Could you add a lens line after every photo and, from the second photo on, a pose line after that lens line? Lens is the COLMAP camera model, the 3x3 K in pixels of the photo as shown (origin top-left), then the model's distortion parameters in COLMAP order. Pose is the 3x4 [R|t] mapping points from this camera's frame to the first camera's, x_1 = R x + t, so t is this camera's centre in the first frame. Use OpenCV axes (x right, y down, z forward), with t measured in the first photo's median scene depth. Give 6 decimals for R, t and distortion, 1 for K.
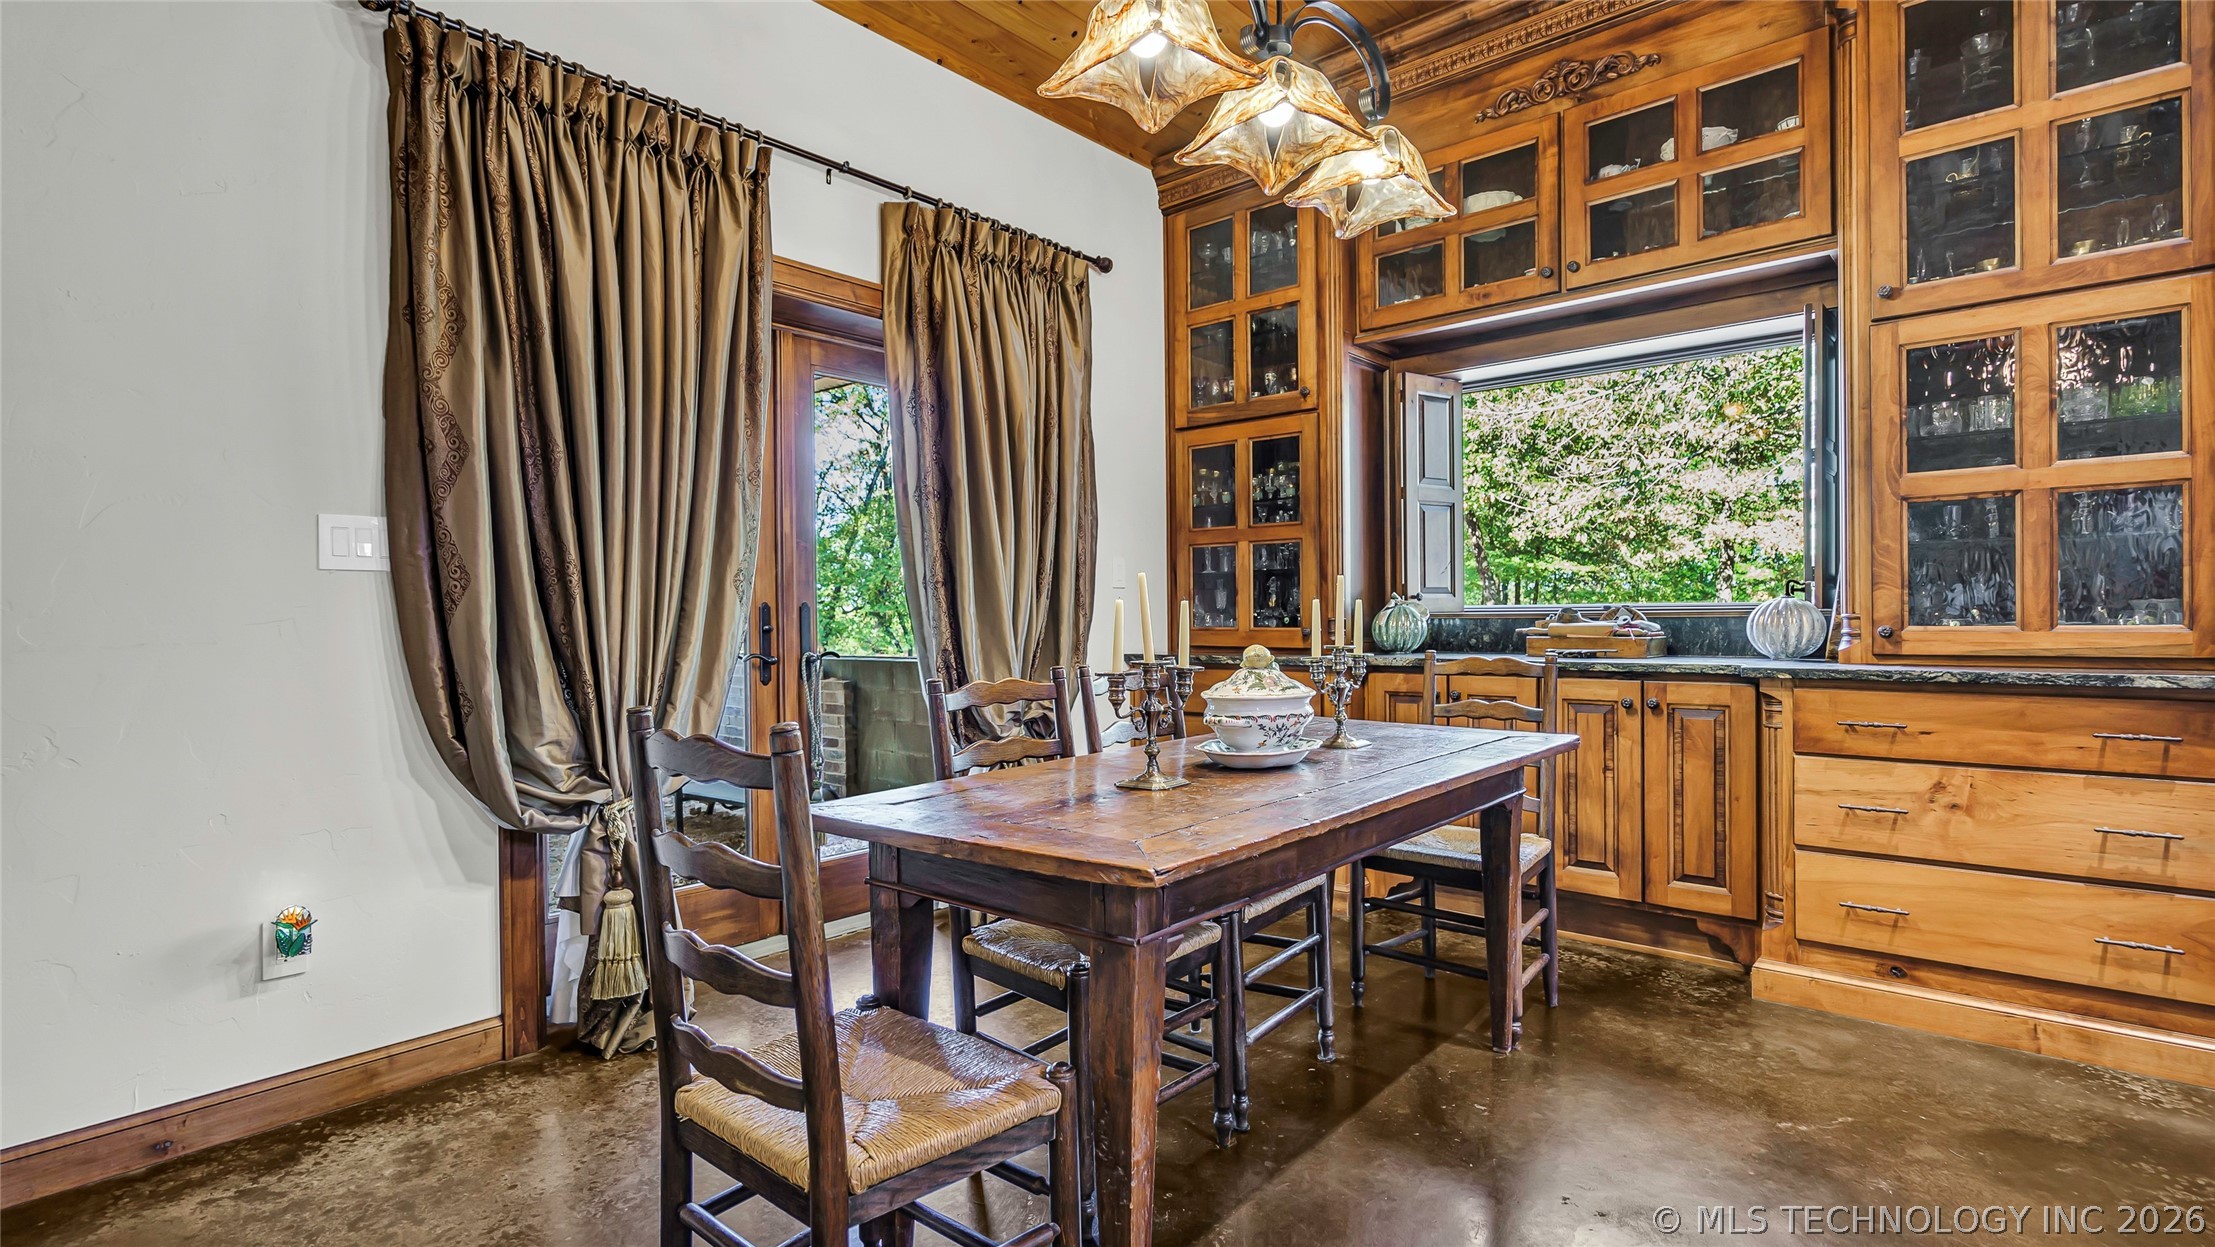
lens RADIAL K [[1046.4, 0, 1107.5], [0, 1046.4, 623.5], [0, 0, 1]] dist [0.004244, 0.000836]
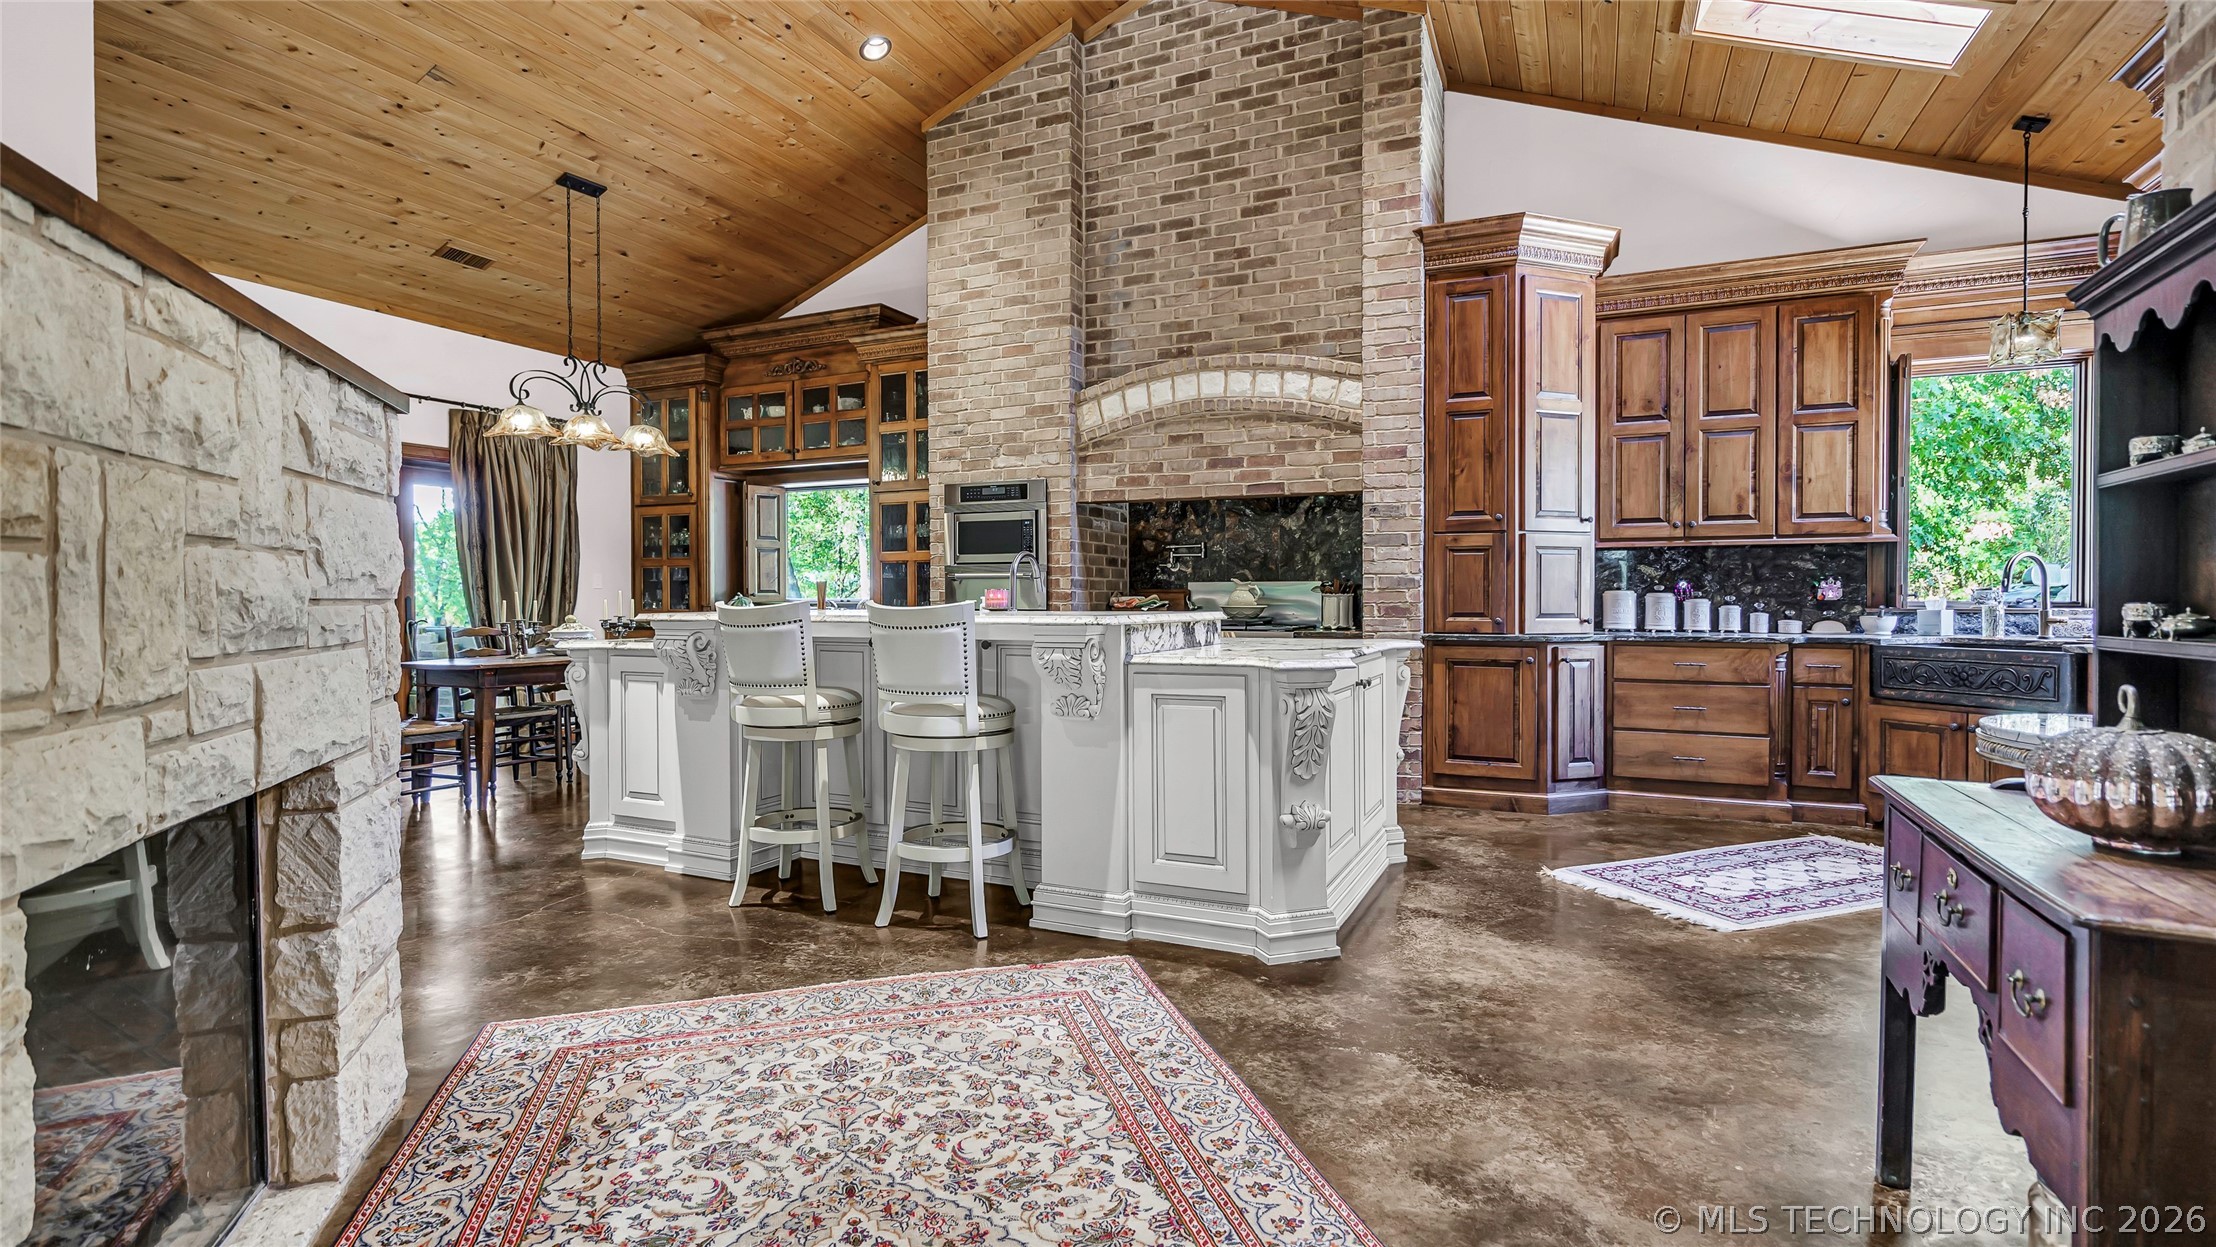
lens RADIAL K [[1044.1, 0, 1101.9], [0, 1044.1, 613.7], [0, 0, 1]] dist [-0.005644, 0.006070]
pose [[0.961880, 0.003009, 0.273454, 0.471630], [-0.004682, 0.999974, 0.005466, -0.003953], [-0.273431, -0.006538, 0.961870, -1.376257]]
